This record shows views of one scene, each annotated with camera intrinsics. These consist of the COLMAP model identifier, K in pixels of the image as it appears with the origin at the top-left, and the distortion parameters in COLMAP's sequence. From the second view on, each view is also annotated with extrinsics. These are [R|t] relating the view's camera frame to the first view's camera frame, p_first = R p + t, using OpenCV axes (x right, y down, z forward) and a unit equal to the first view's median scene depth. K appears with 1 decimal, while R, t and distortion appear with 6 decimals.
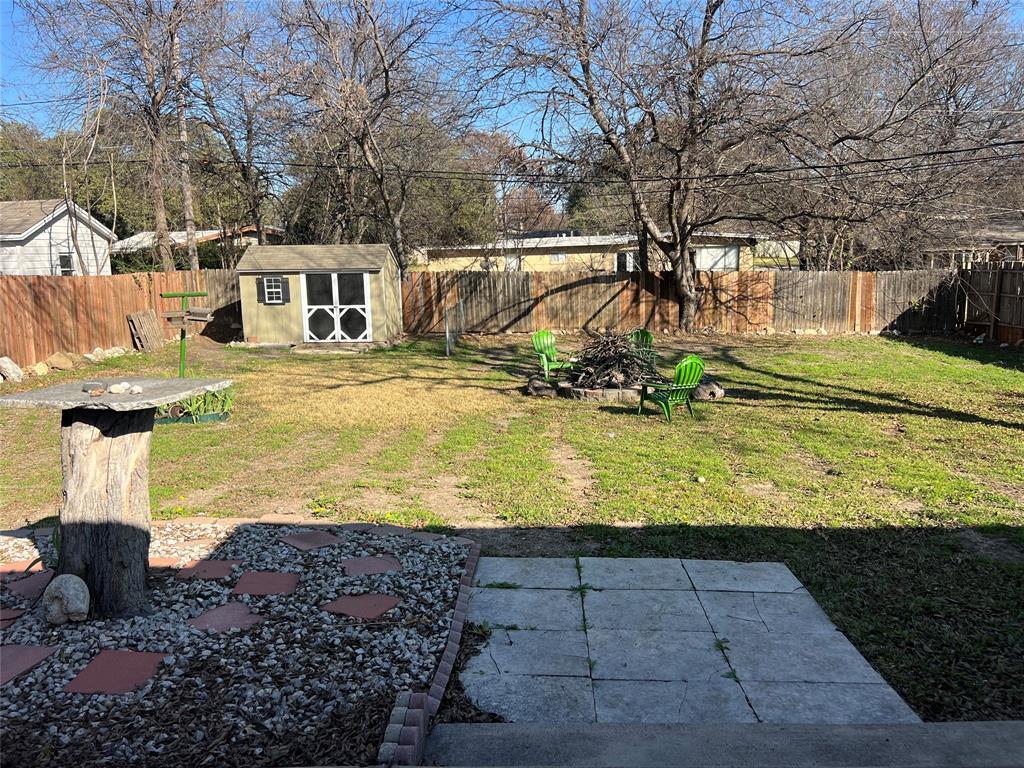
lens RADIAL K [[768.5, 0, 516.7], [0, 768.5, 392.1], [0, 0, 1]] dist [0.039087, -0.059109]
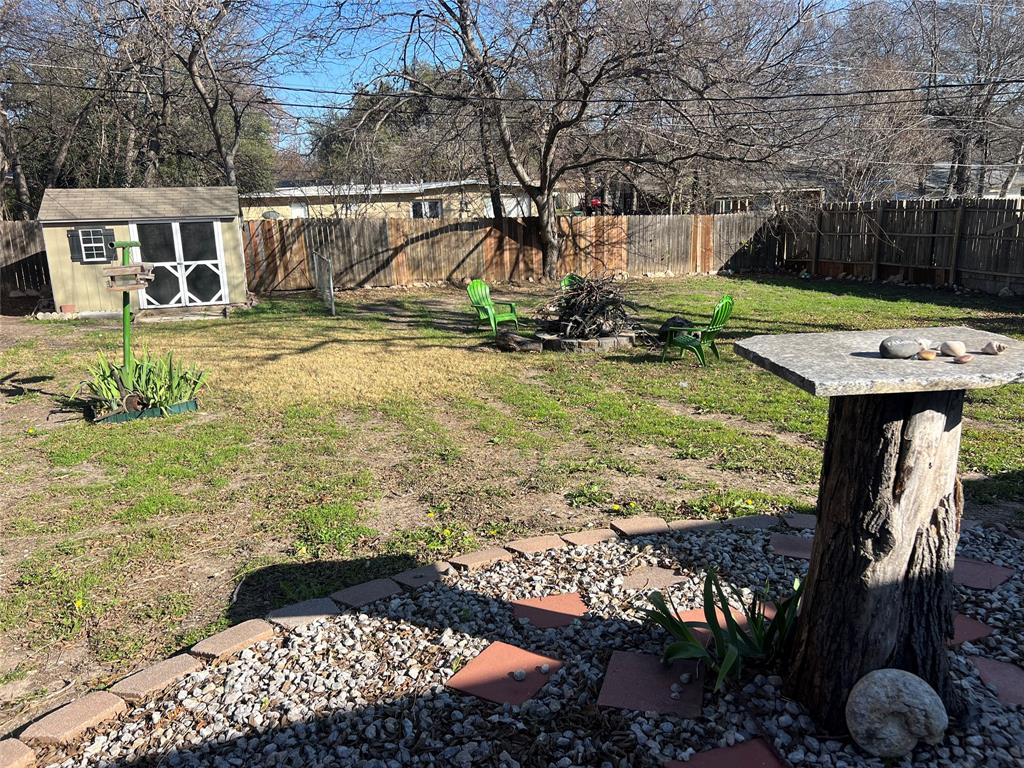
lens RADIAL K [[768.5, 0, 522.1], [0, 768.5, 389.6], [0, 0, 1]] dist [0.039087, -0.059109]
pose [[0.939023, -0.086581, 0.332777, -0.154837], [0.068203, 0.995450, 0.066538, -0.005580], [-0.337024, -0.039784, 0.940655, 0.081552]]
